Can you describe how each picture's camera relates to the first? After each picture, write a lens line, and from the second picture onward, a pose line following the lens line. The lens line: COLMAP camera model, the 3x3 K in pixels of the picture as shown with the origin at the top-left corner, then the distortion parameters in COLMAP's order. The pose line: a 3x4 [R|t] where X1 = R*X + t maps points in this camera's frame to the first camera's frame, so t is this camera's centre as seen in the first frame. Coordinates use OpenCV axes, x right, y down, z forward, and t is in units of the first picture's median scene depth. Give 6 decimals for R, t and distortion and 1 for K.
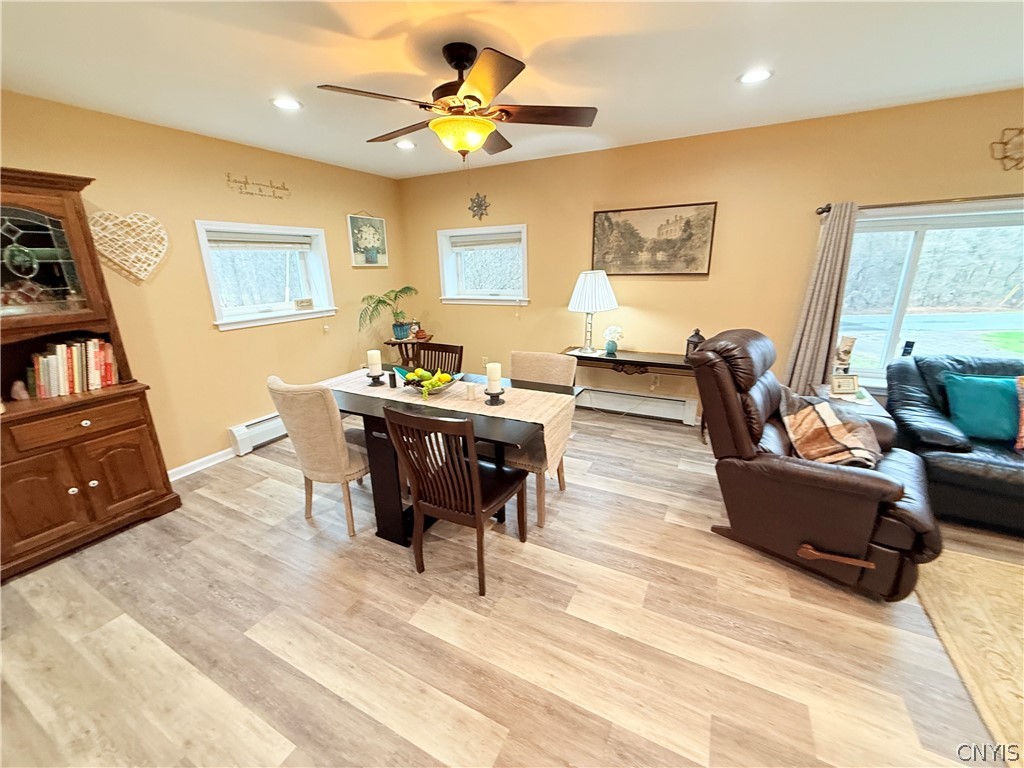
lens RADIAL K [[410.8, 0, 512.4], [0, 410.8, 383.5], [0, 0, 1]] dist [0.000281, 0.000379]
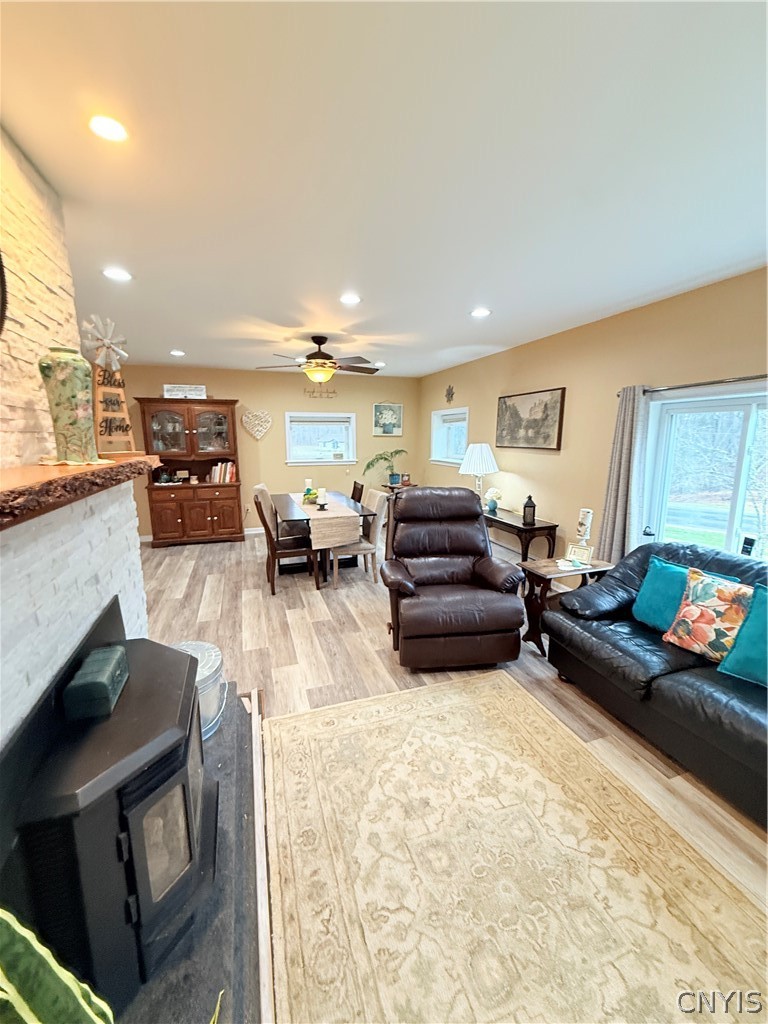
lens RADIAL K [[410.8, 0, 383.0], [0, 410.8, 509.1], [0, 0, 1]] dist [0.000281, 0.000379]
pose [[0.720094, 0.144253, -0.678716, 0.907962], [-0.210439, 0.977484, -0.015516, 0.009305], [0.661196, 0.154001, 0.734237, -0.108126]]
